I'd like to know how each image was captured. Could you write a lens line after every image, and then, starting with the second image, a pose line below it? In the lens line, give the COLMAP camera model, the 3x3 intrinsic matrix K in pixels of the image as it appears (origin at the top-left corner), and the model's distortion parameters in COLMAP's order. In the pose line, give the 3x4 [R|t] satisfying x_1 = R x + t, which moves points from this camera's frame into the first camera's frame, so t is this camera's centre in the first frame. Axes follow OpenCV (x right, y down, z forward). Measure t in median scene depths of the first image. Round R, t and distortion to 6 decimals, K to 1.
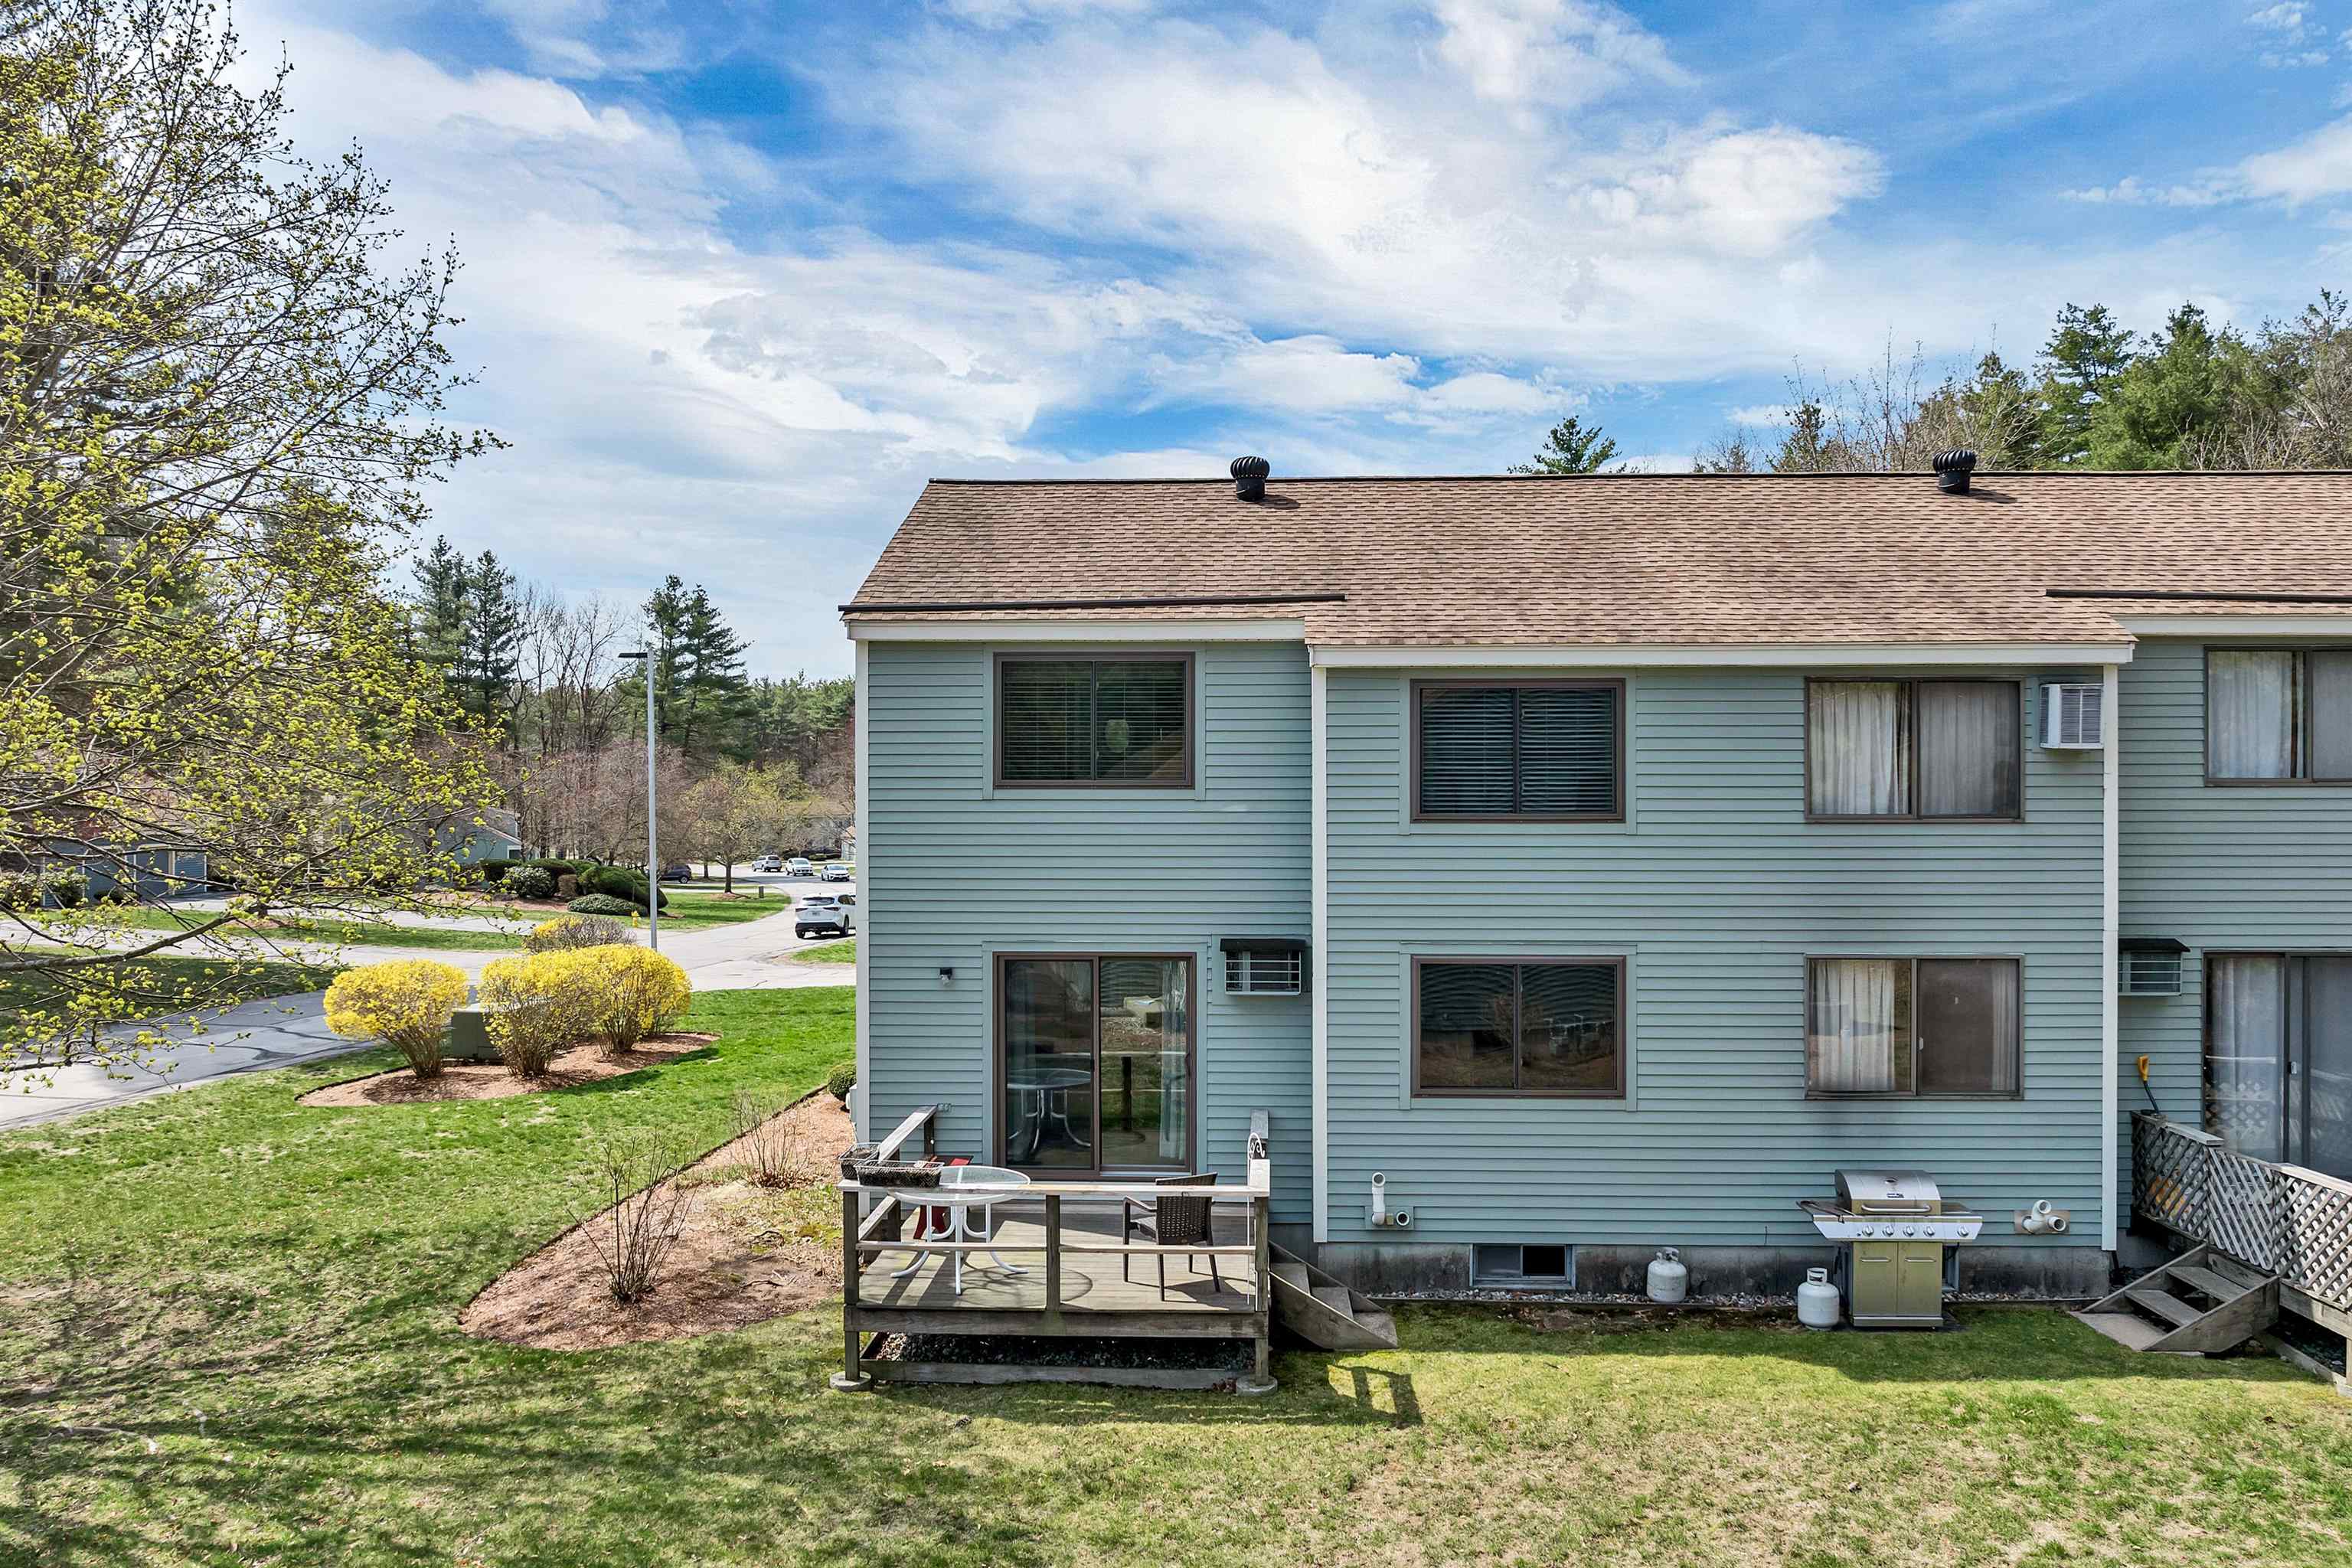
lens RADIAL K [[1673.4, 0, 1175.8], [0, 1673.4, 783.0], [0, 0, 1]] dist [-0.025316, 0.008502]
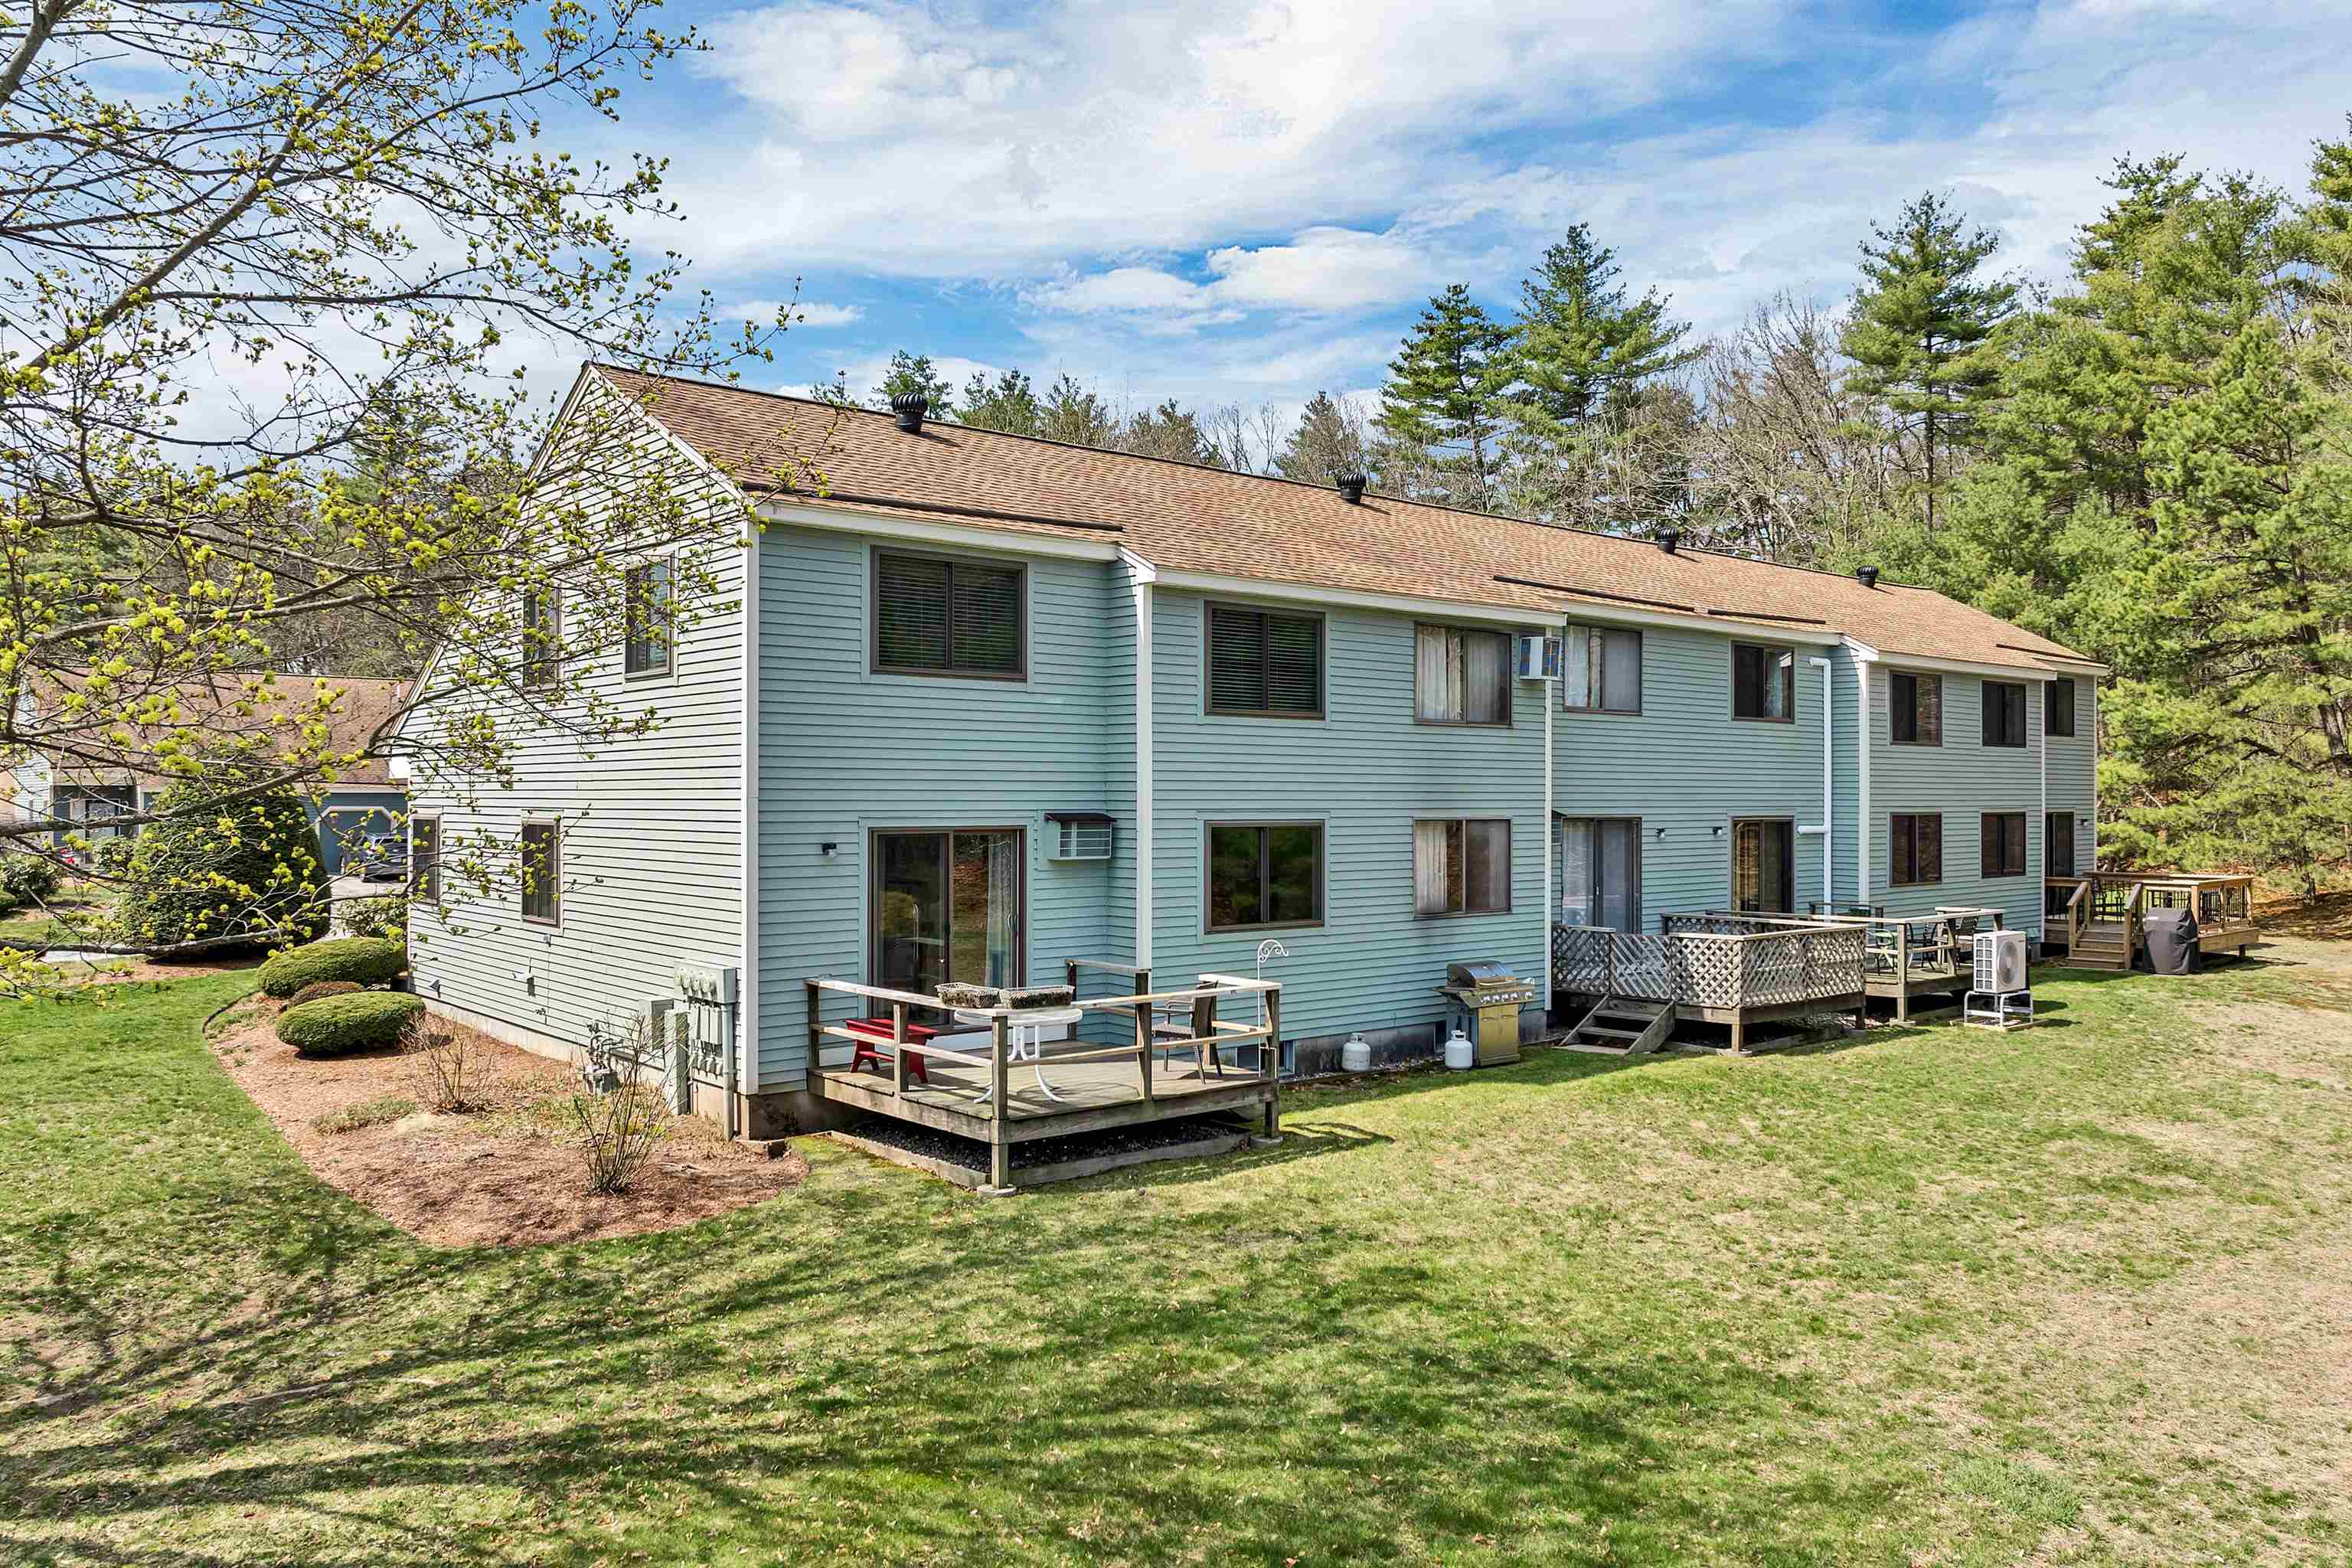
lens RADIAL K [[1673.4, 0, 1166.6], [0, 1673.4, 791.4], [0, 0, 1]] dist [-0.025316, 0.008502]
pose [[0.729592, 0.004333, 0.683869, -0.748749], [-0.009715, 0.999945, 0.004029, 0.077761], [-0.683814, -0.009583, 0.729593, 0.107272]]
